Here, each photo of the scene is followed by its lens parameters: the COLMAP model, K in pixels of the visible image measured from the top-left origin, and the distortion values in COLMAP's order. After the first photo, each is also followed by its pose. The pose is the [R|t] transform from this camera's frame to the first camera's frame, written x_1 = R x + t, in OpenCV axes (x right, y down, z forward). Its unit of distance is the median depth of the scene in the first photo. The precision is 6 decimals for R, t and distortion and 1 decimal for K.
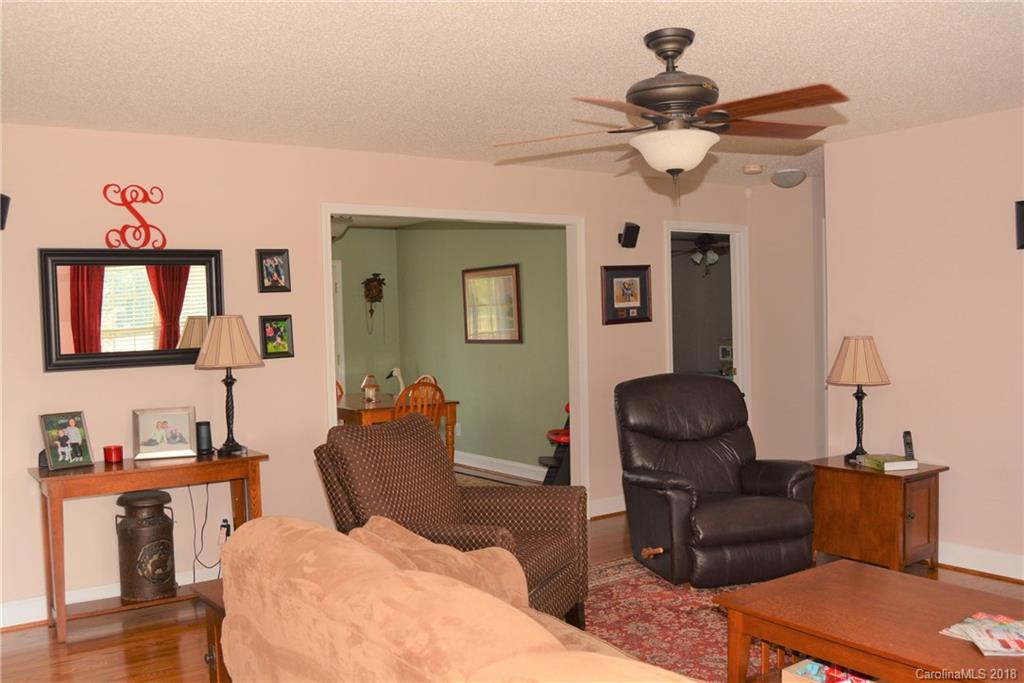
lens RADIAL K [[958.6, 0, 512.0], [0, 958.6, 341.5], [0, 0, 1]] dist [-0.002461, -0.001098]
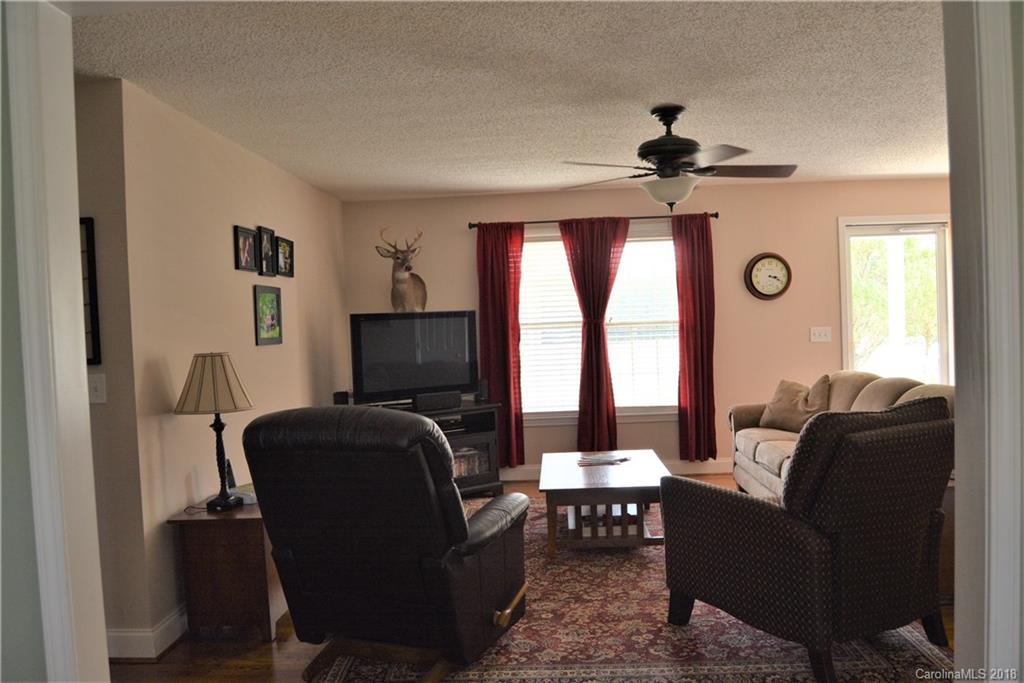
lens RADIAL K [[807.7, 0, 511.5], [0, 807.7, 352.9], [0, 0, 1]] dist [-0.079495, 0.012548]
pose [[-0.780850, 0.038110, 0.623555, -0.291574], [0.088464, 0.994825, 0.049979, -0.018845], [-0.618423, 0.094188, -0.780180, 1.615992]]
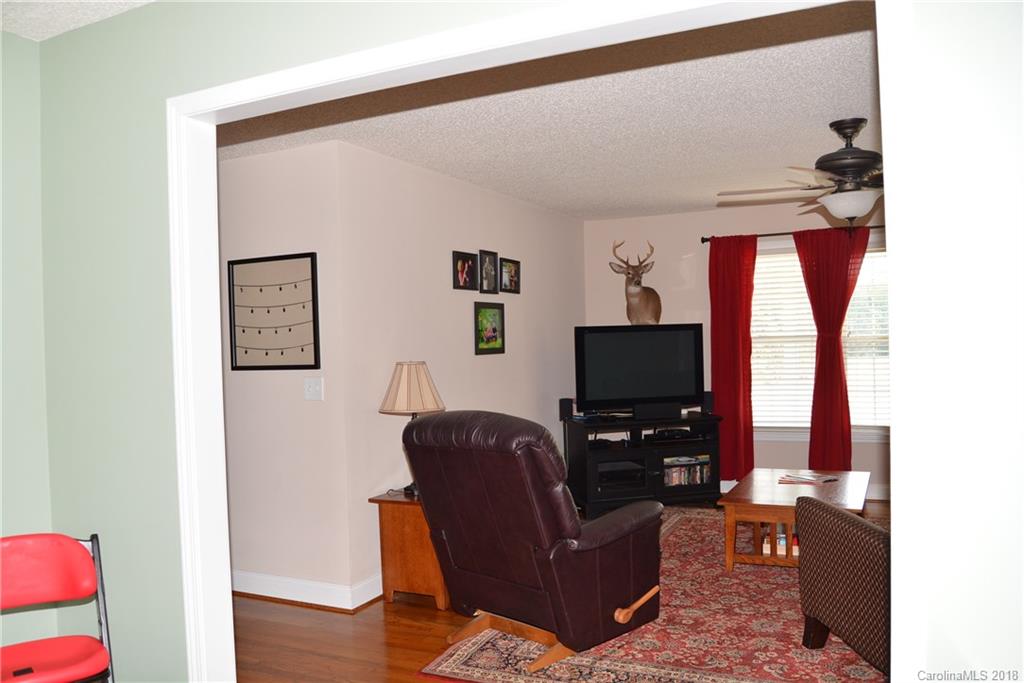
lens RADIAL K [[807.7, 0, 511.5], [0, 807.7, 352.9], [0, 0, 1]] dist [-0.079495, 0.012548]
pose [[-0.475737, 0.029053, 0.879108, -0.457925], [0.078106, 0.996902, 0.009322, -0.015606], [-0.876113, 0.073098, -0.476532, 1.531954]]
